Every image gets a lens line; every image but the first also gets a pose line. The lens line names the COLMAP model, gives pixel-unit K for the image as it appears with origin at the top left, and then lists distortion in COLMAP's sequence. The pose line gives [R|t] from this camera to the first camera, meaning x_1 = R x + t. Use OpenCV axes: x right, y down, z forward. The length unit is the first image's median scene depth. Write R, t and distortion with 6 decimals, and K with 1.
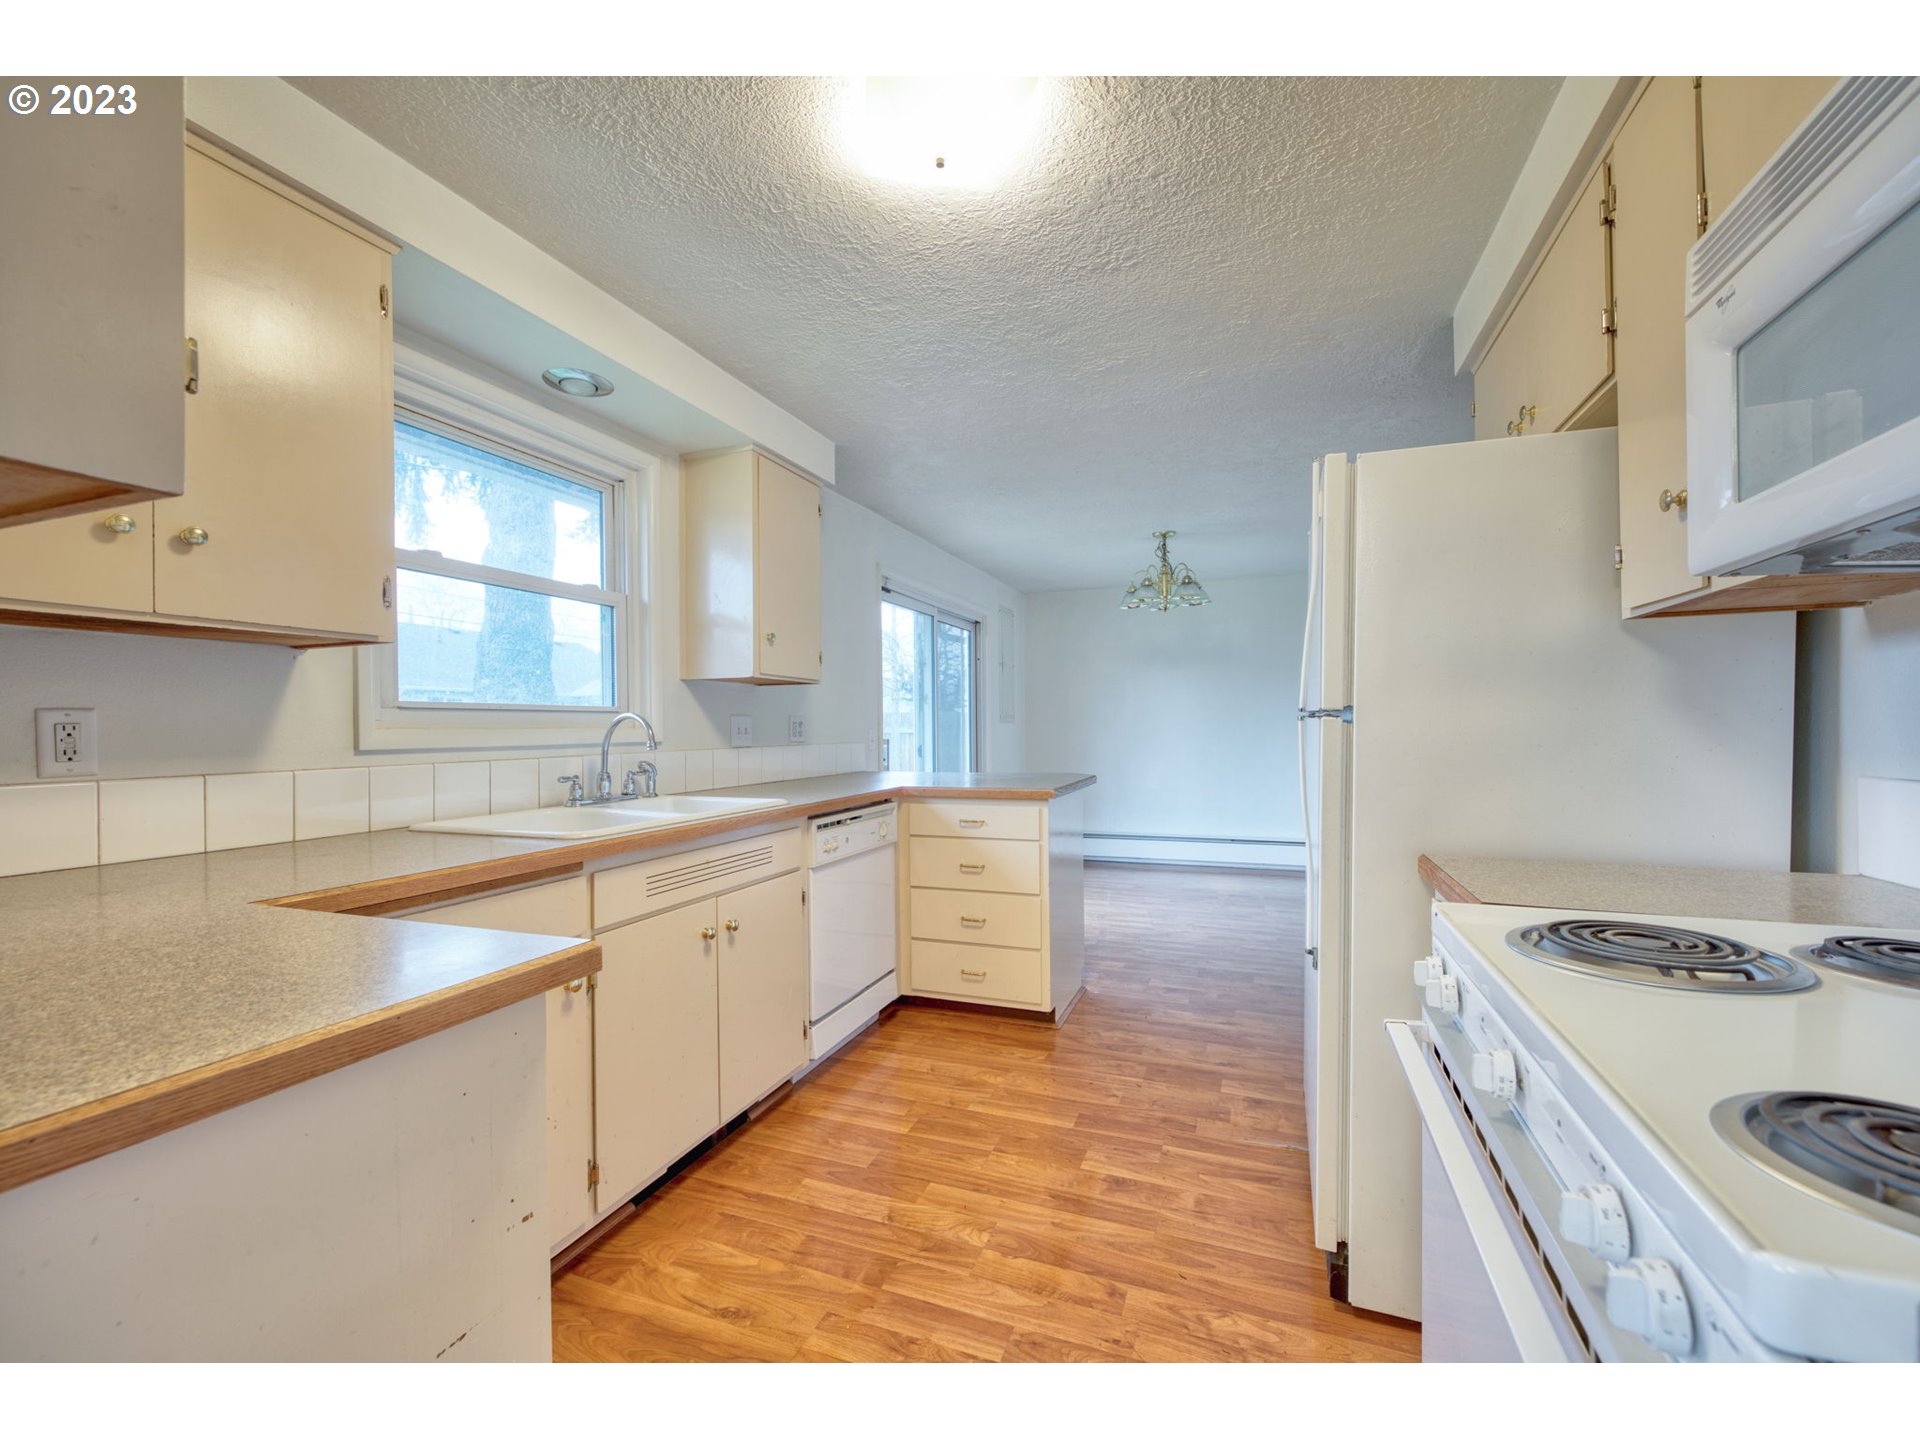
lens RADIAL K [[798.2, 0, 963.1], [0, 798.2, 733.7], [0, 0, 1]] dist [0.007268, -0.001026]
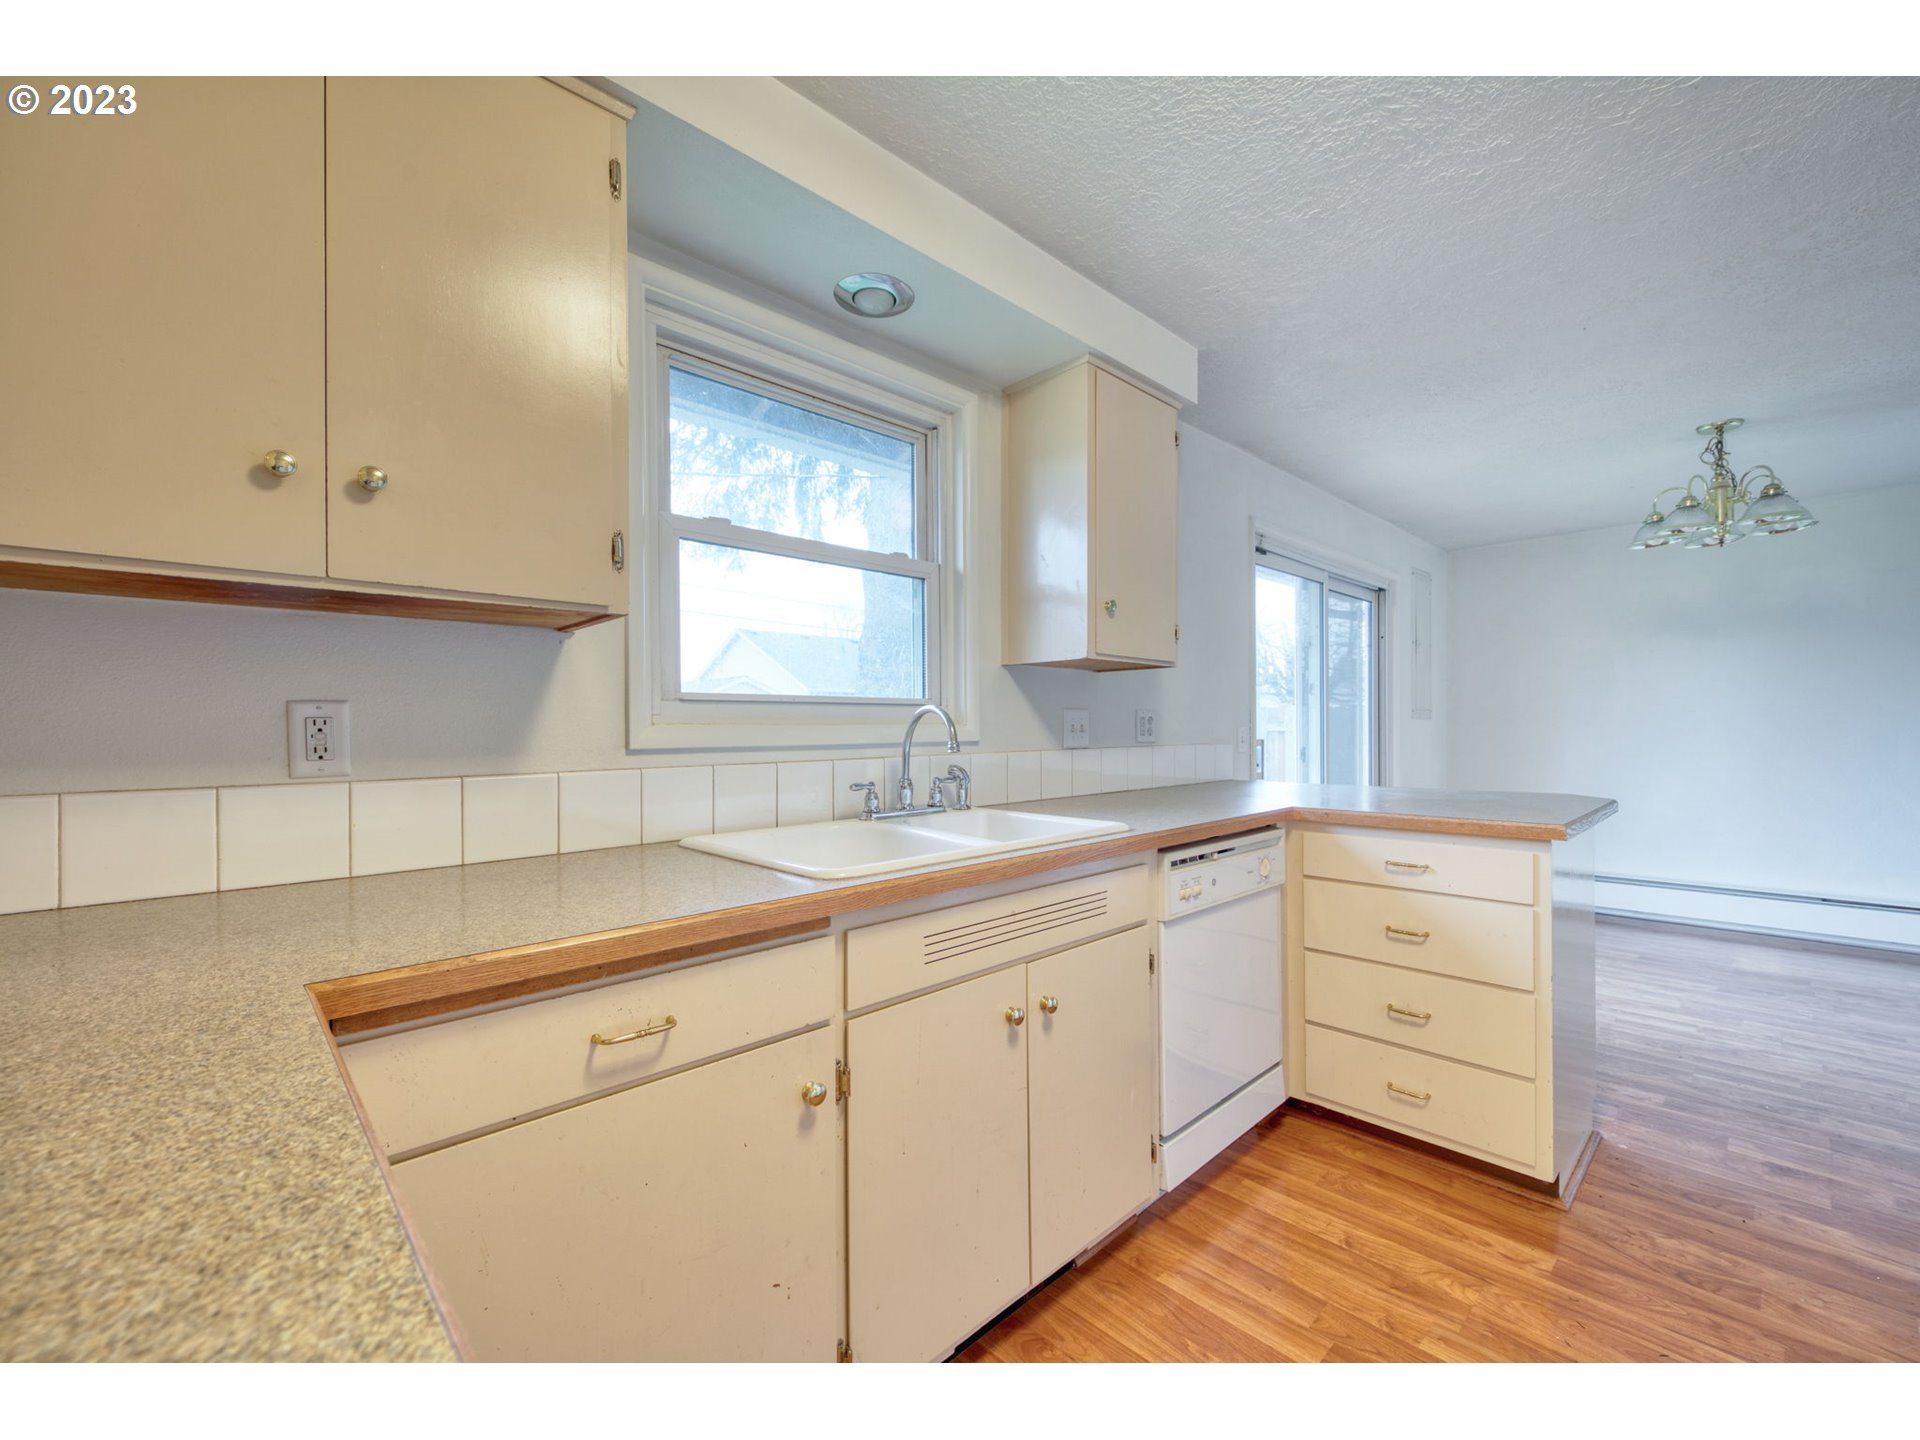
lens RADIAL K [[798.2, 0, 963.4], [0, 798.2, 726.5], [0, 0, 1]] dist [0.007268, -0.001026]
pose [[0.906727, 0.003047, -0.421707, -0.048700], [-0.005493, 0.999974, -0.004585, -0.001263], [0.421683, 0.006473, 0.906720, 0.263580]]
